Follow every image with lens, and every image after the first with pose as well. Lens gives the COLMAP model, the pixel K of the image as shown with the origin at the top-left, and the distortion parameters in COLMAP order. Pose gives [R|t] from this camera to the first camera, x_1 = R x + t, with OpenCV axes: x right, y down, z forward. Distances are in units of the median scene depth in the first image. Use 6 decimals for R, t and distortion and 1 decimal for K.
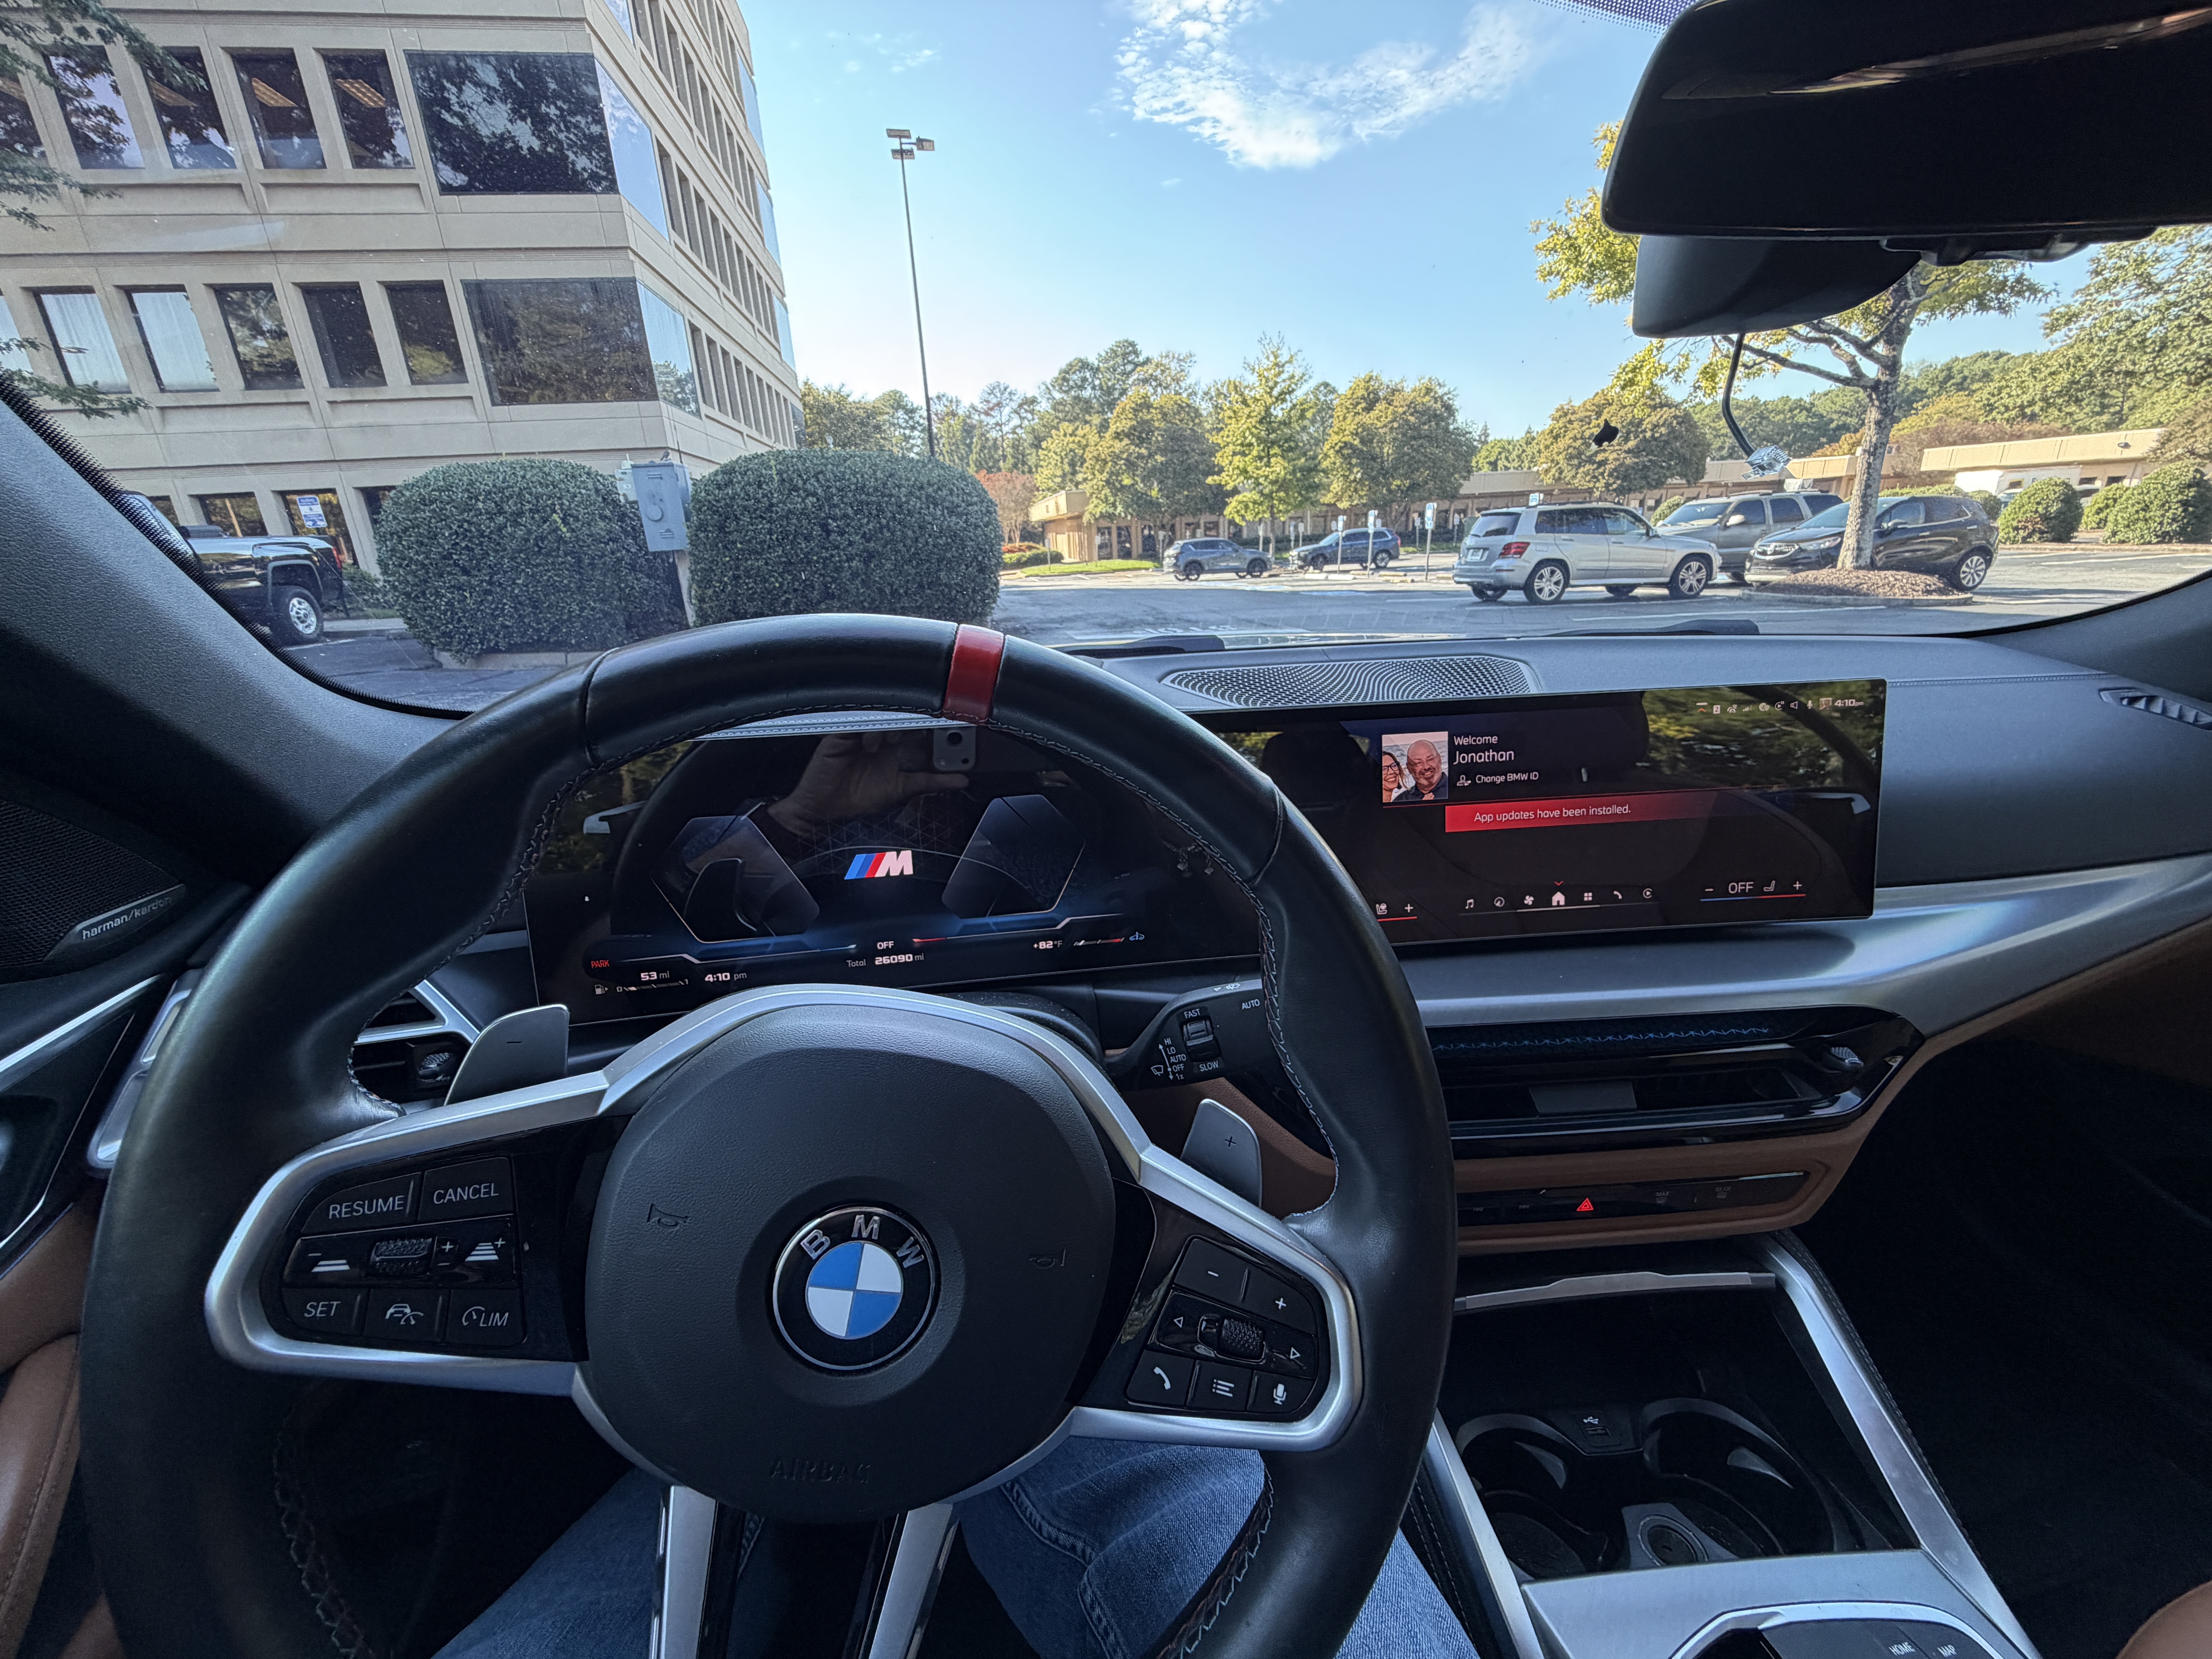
lens RADIAL K [[896.5, 0, 1104.5], [0, 896.5, 832.3], [0, 0, 1]] dist [-0.002981, -0.000249]
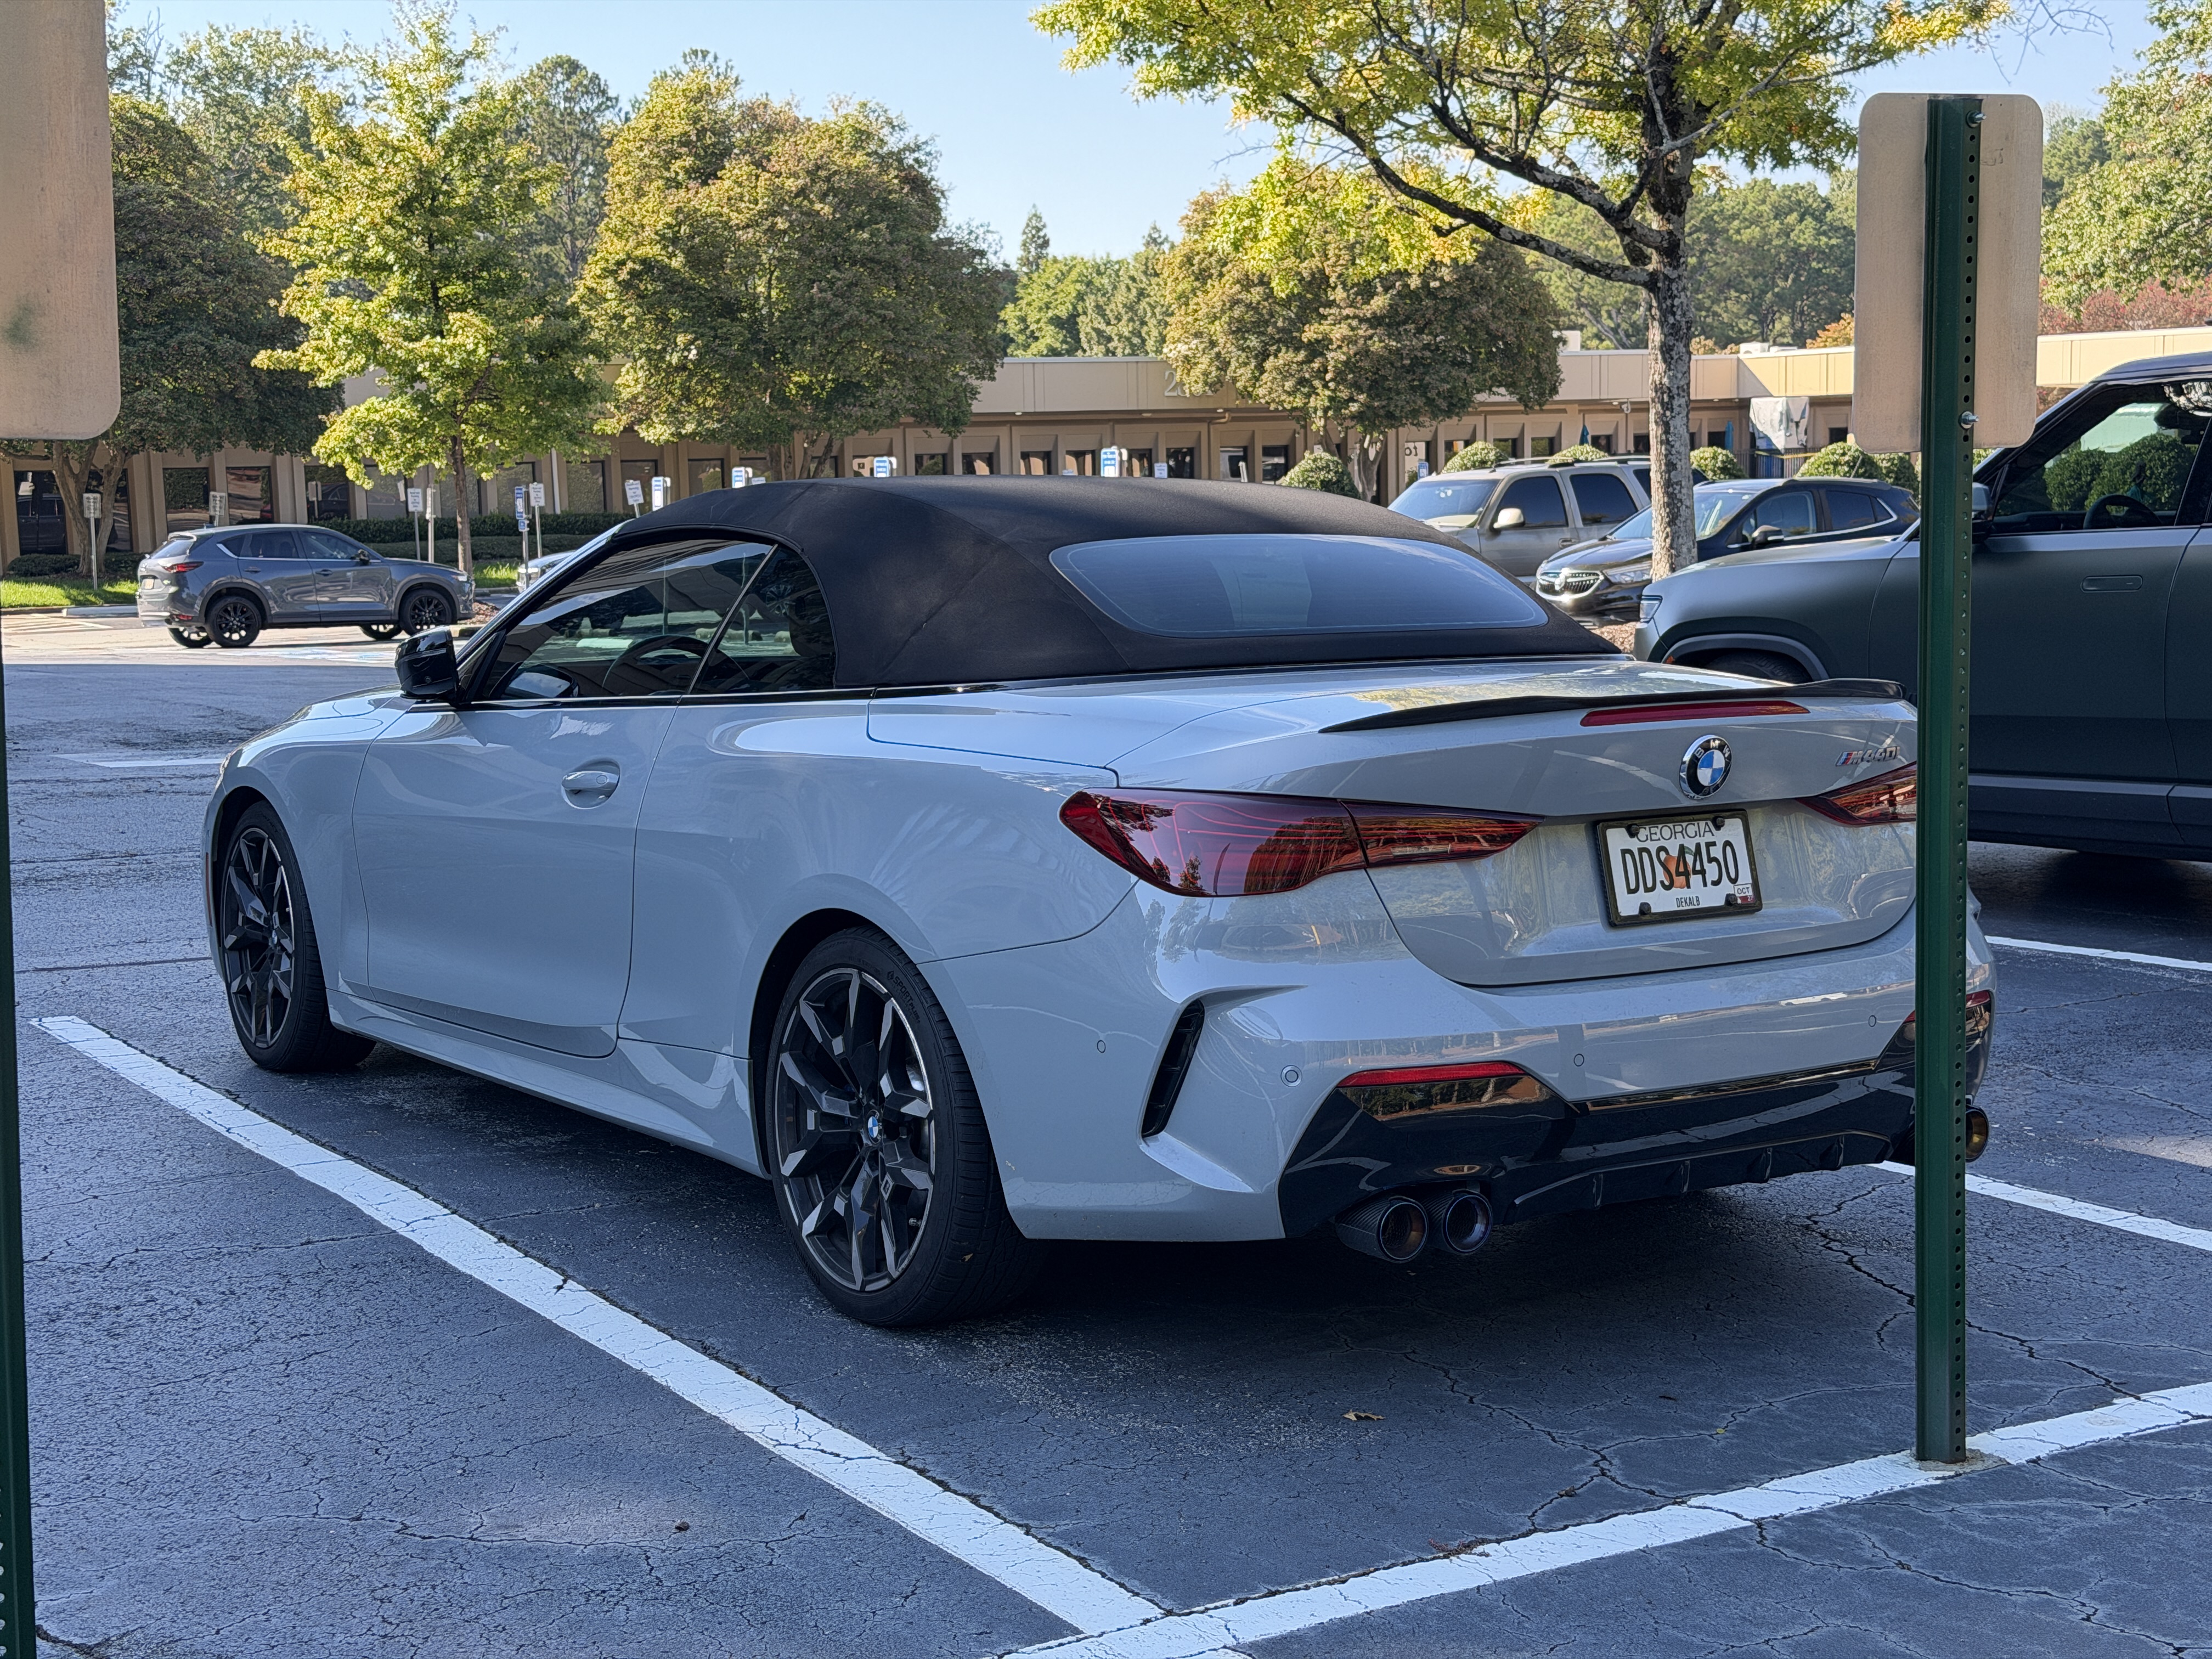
lens RADIAL K [[3057.9, 0, 1098.2], [0, 3057.9, 844.7], [0, 0, 1]] dist [0.133641, 0.000000]
pose [[0.924853, -0.024289, 0.379549, -0.041107], [0.102865, 0.976739, -0.188146, 0.040757], [-0.366151, 0.213049, 0.905839, -0.143185]]
